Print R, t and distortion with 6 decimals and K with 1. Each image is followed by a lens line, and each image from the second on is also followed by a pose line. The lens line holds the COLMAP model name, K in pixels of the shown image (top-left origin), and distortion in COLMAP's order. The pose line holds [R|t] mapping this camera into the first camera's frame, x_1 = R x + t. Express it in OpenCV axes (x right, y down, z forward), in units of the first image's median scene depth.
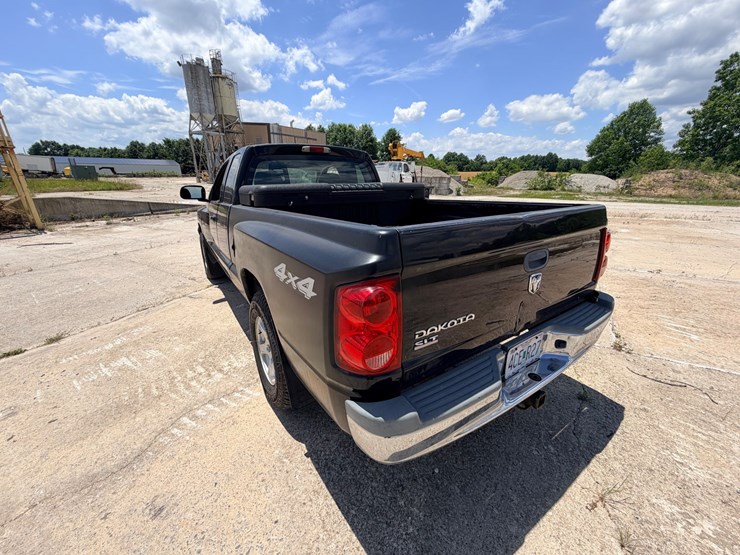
lens RADIAL K [[295.2, 0, 369.2], [0, 295.2, 278.6], [0, 0, 1]] dist [0.001858, -0.000640]
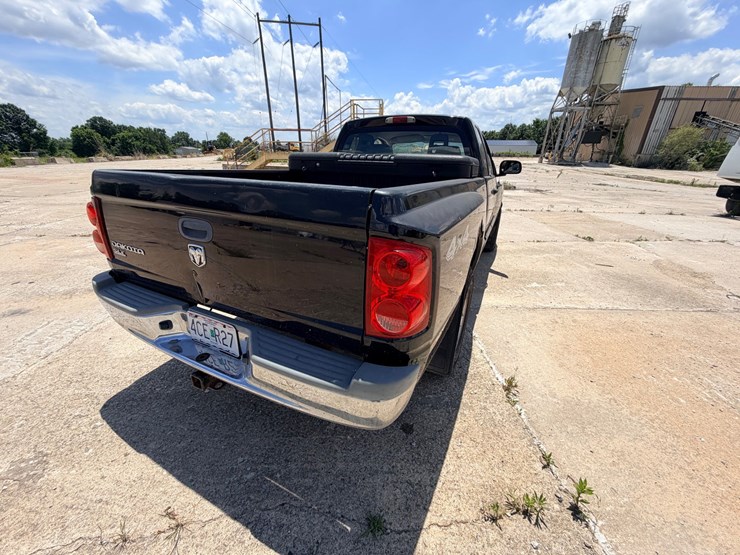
lens RADIAL K [[294.5, 0, 367.7], [0, 294.5, 278.4], [0, 0, 1]] dist [0.001442, -0.000230]
pose [[0.500116, 0.344983, -0.794274, 0.049522], [-0.298849, 0.929627, 0.215601, -0.008586], [0.812756, 0.129543, 0.568019, 0.028875]]
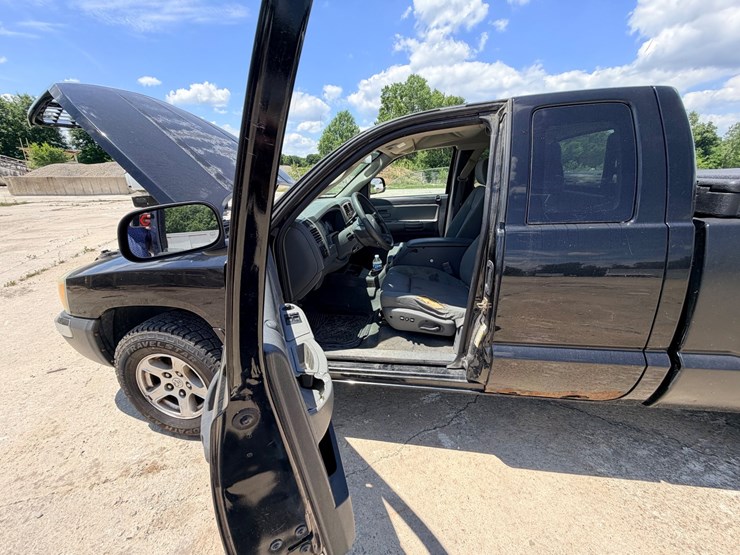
lens RADIAL K [[295.1, 0, 369.4], [0, 295.1, 277.6], [0, 0, 1]] dist [0.001470, -0.000009]
pose [[0.681559, -0.259624, 0.684158, -0.066900], [0.252618, 0.960945, 0.113000, -0.020716], [-0.686776, 0.095815, 0.720527, 0.062159]]
